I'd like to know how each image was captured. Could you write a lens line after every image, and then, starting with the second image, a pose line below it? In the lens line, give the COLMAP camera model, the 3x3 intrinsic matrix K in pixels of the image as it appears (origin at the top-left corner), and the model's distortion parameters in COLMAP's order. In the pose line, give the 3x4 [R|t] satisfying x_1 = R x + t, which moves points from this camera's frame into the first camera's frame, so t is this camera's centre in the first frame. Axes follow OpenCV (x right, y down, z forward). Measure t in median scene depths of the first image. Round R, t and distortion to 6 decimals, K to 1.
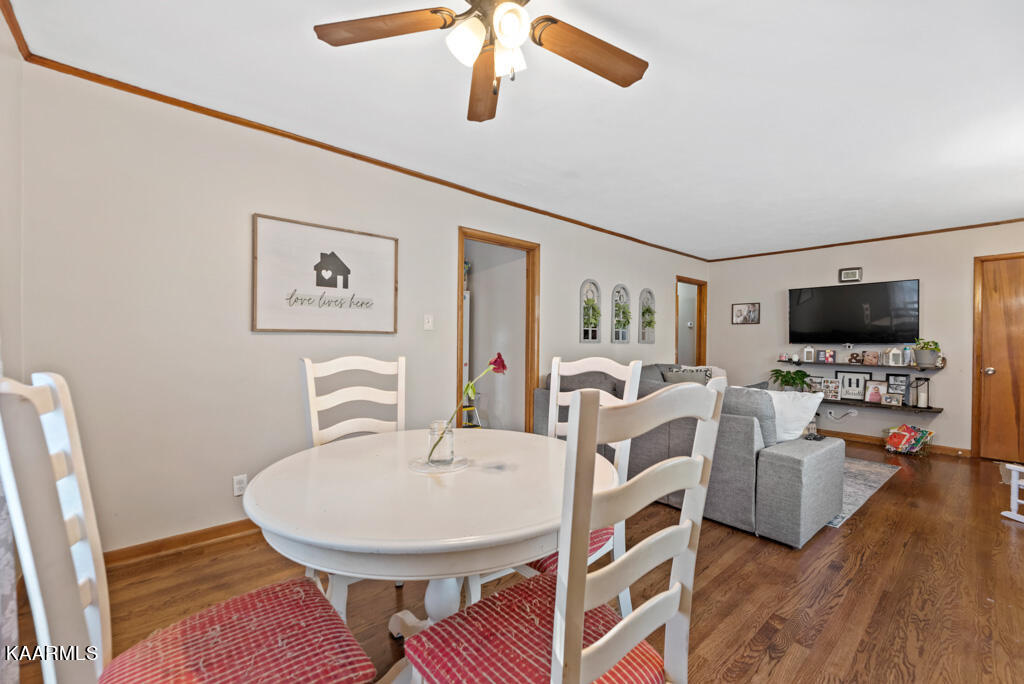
lens RADIAL K [[420.8, 0, 512.5], [0, 420.8, 343.8], [0, 0, 1]] dist [-0.001016, -0.000470]
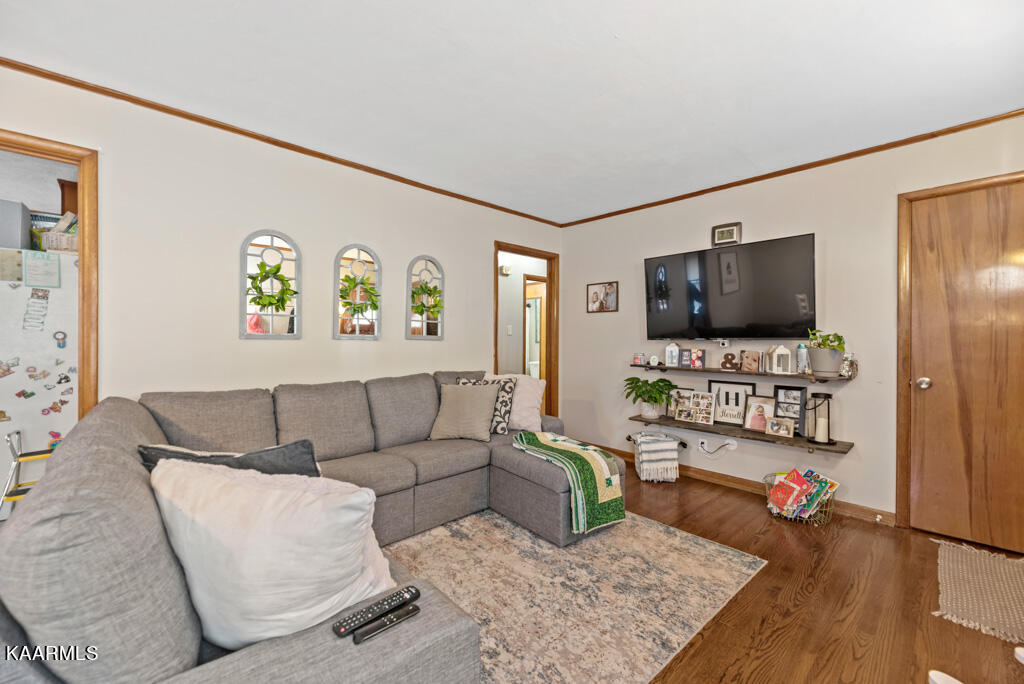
lens RADIAL K [[420.8, 0, 510.3], [0, 420.8, 340.9], [0, 0, 1]] dist [-0.001016, -0.000470]
pose [[0.998864, -0.006136, 0.047261, 0.466882], [0.006188, 0.999980, -0.000945, 0.001229], [-0.047255, 0.001236, 0.998882, 0.385390]]
